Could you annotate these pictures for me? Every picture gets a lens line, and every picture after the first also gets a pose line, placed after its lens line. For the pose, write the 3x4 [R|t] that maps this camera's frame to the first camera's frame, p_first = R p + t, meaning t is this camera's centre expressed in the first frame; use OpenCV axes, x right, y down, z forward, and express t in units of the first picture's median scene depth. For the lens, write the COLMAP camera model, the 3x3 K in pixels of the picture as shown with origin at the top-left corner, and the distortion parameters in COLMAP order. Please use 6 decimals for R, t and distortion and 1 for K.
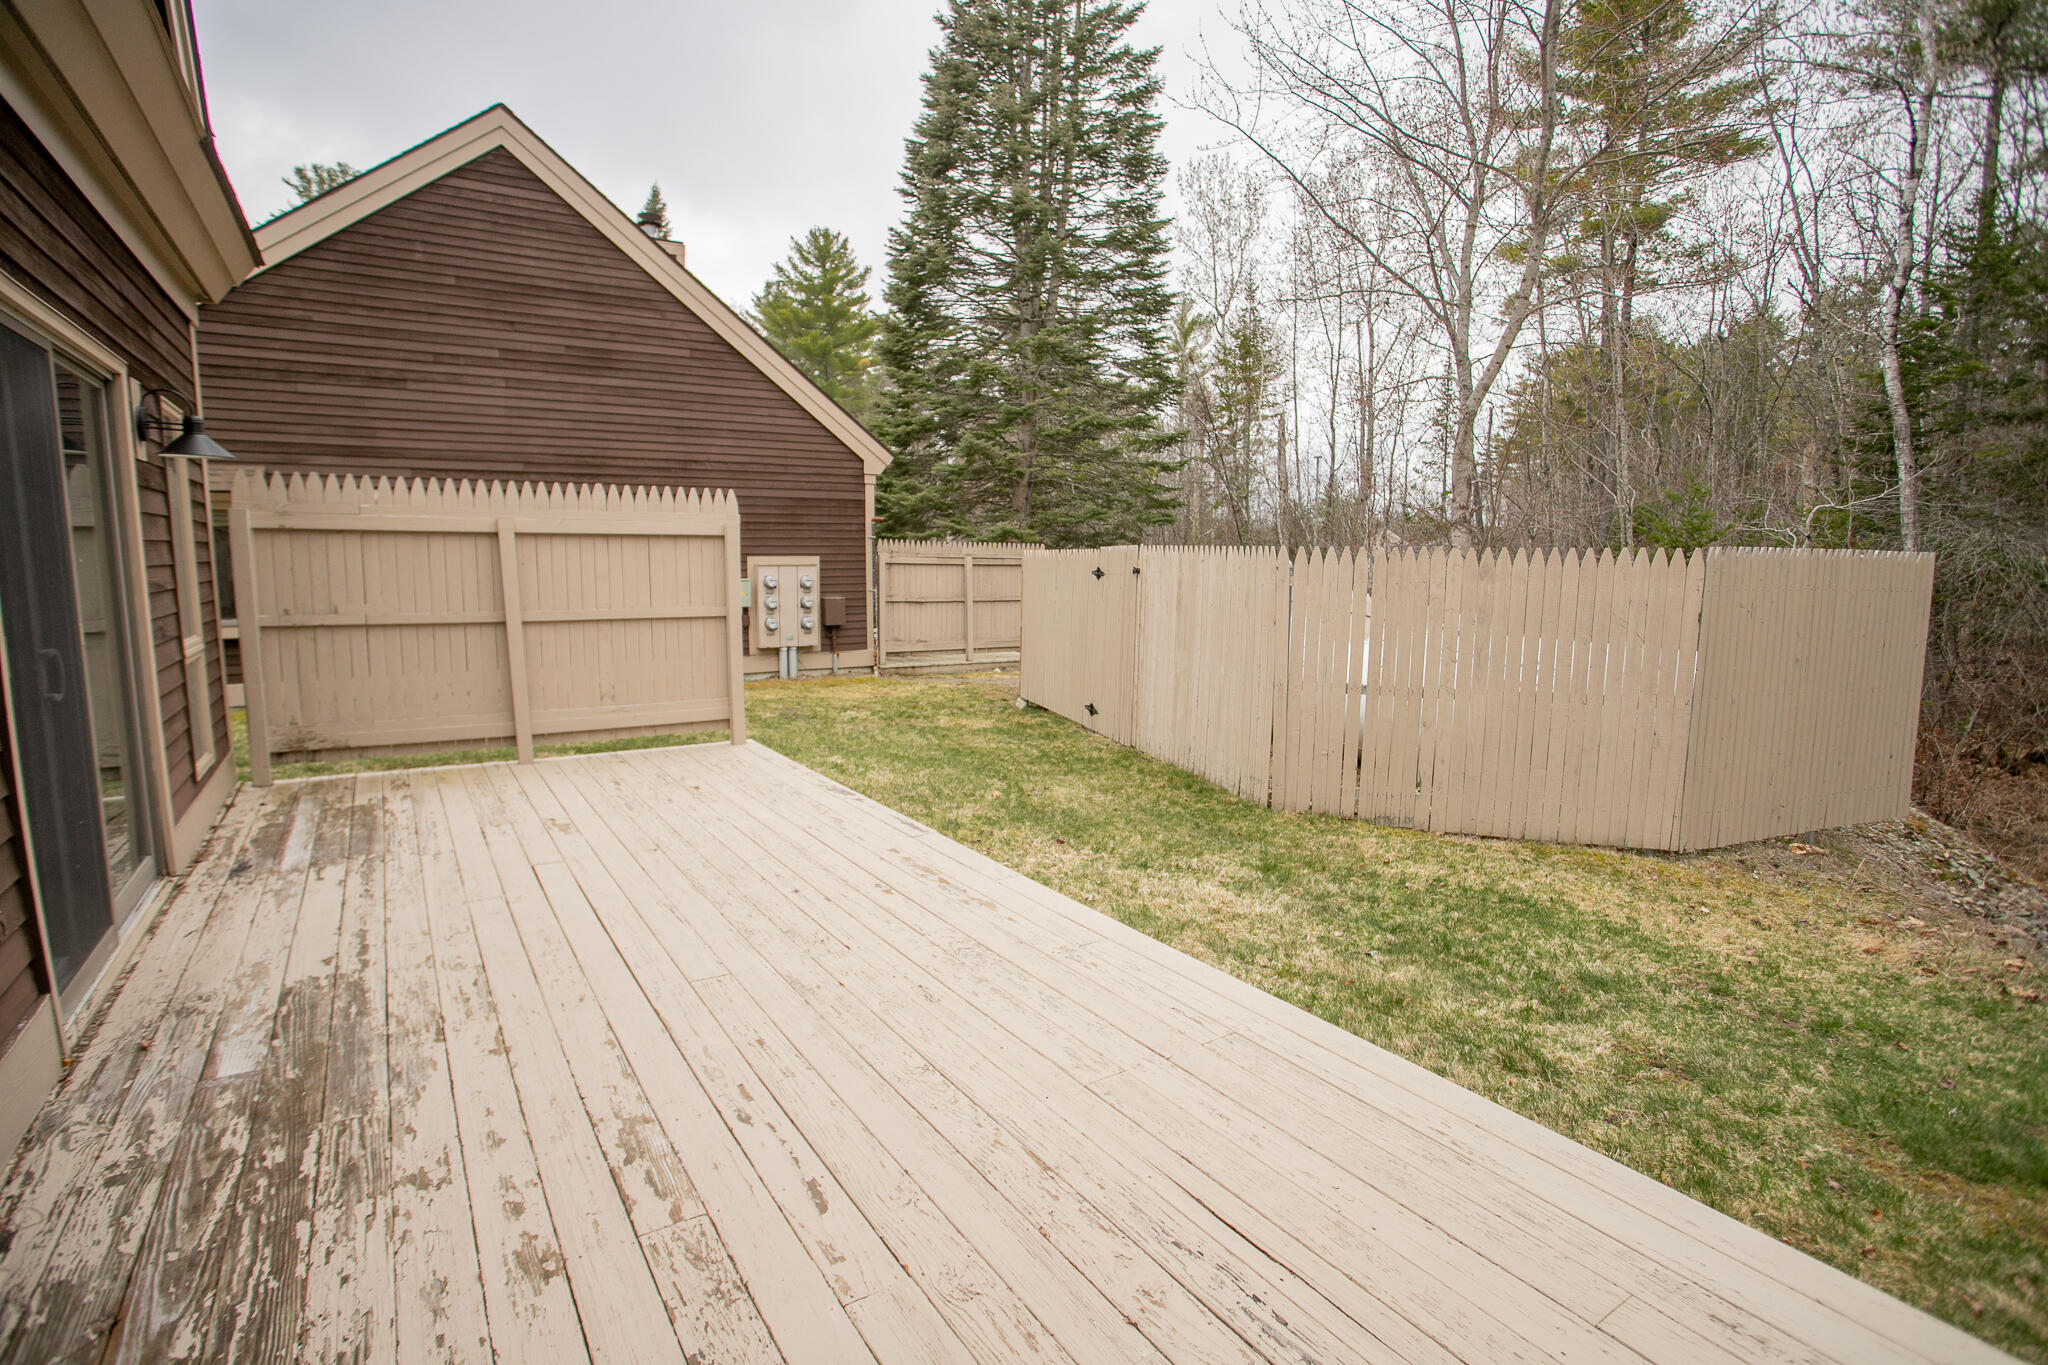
lens RADIAL K [[991.6, 0, 1022.7], [0, 991.6, 678.0], [0, 0, 1]] dist [-0.072303, 0.028802]
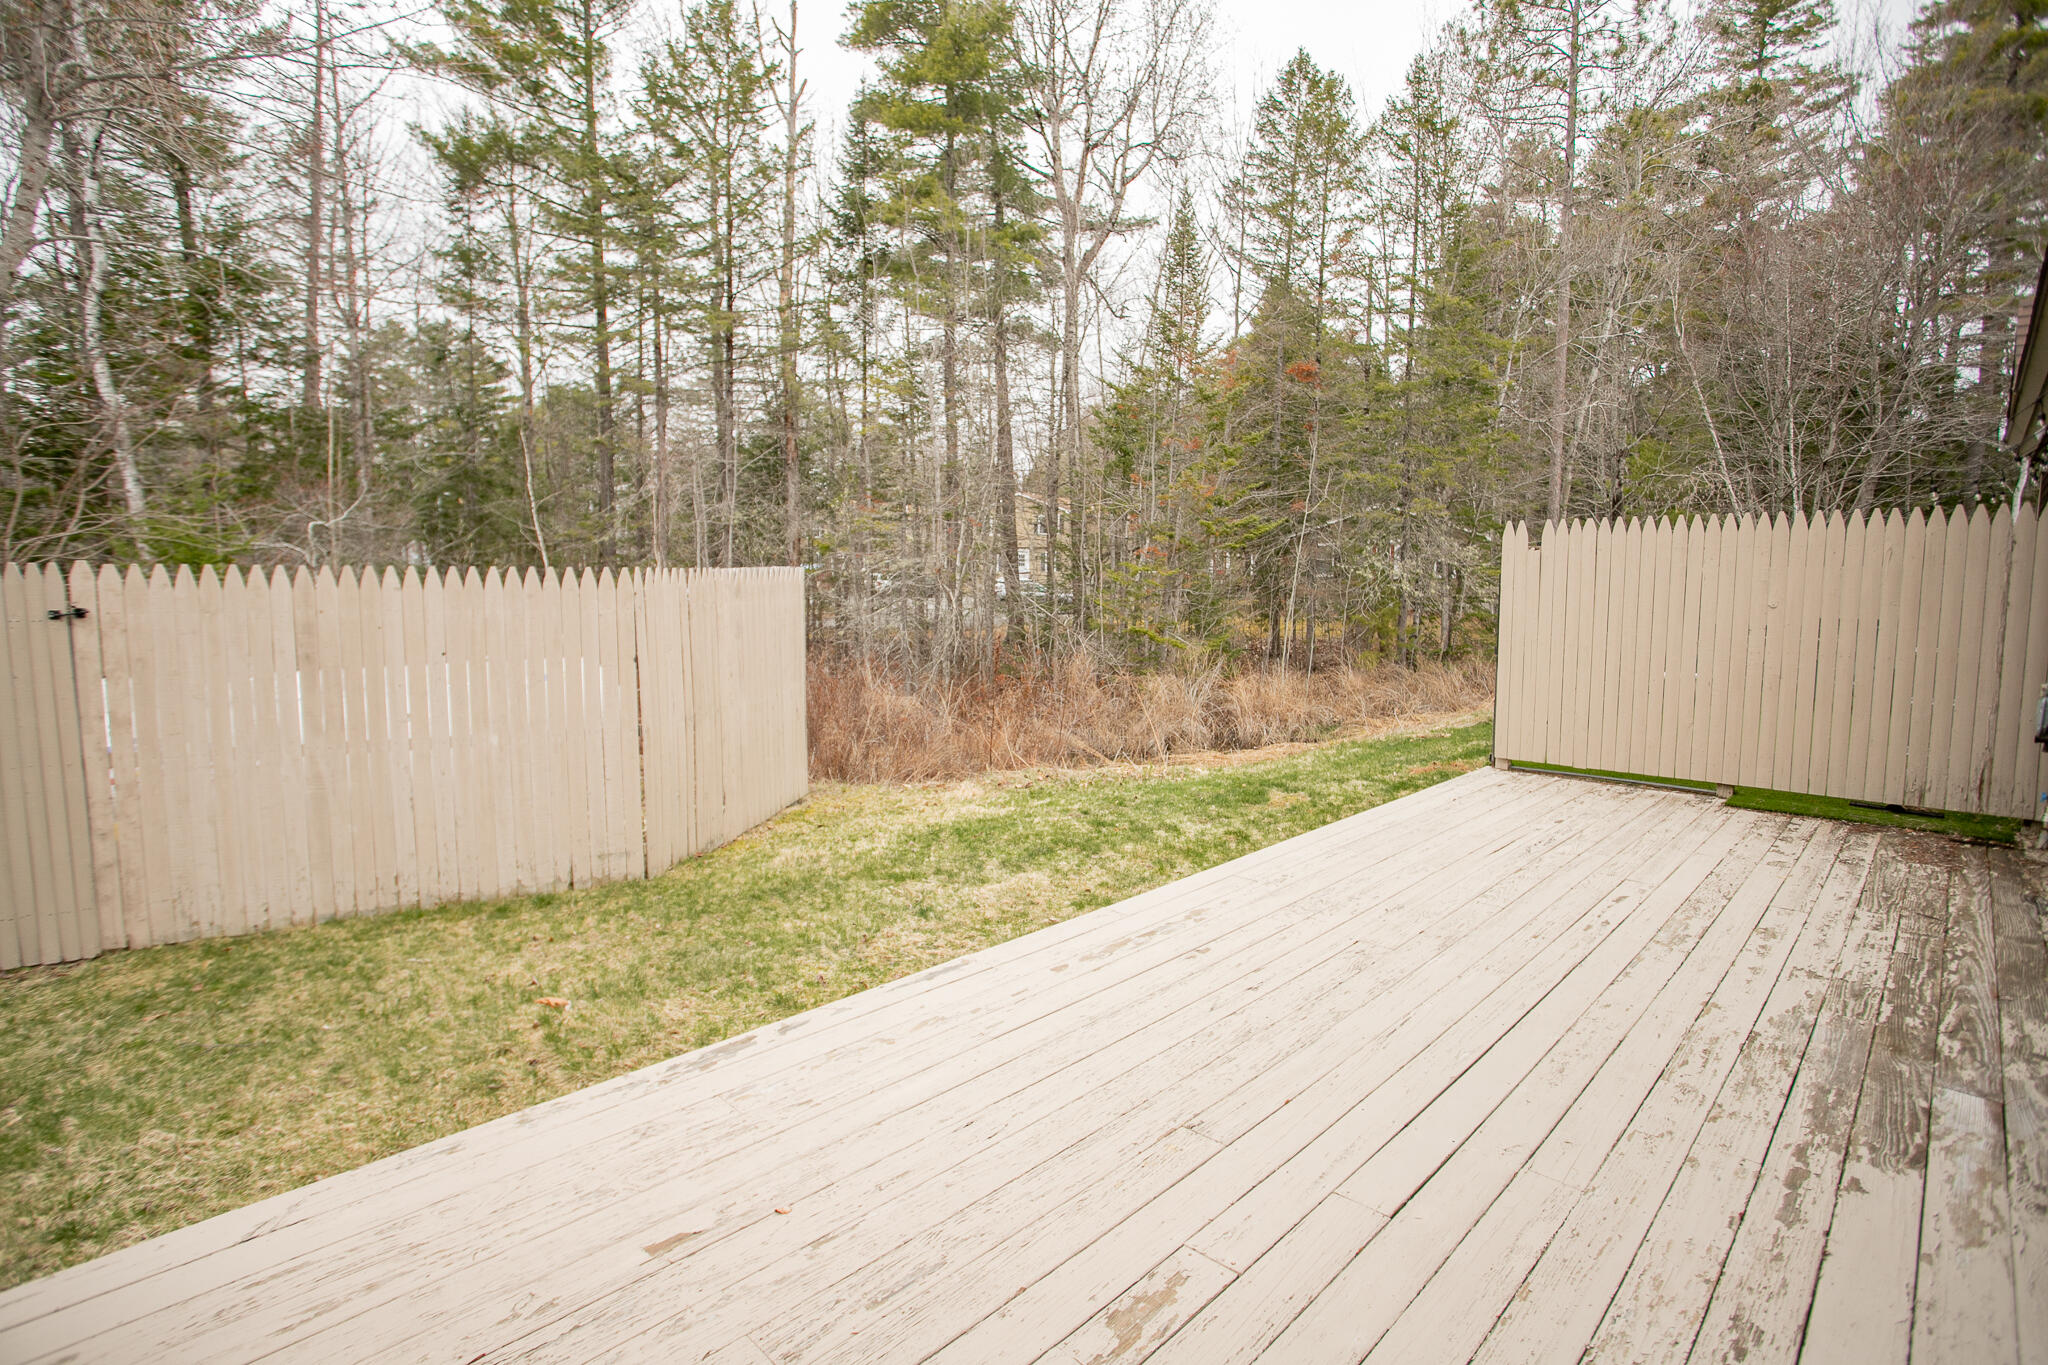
lens RADIAL K [[991.6, 0, 1022.7], [0, 991.6, 678.0], [0, 0, 1]] dist [-0.072303, 0.028802]
pose [[-0.203829, -0.109550, 0.972858, -1.353134], [0.117172, 0.983847, 0.135337, -0.245692], [-0.971969, 0.141577, -0.187701, 1.829915]]
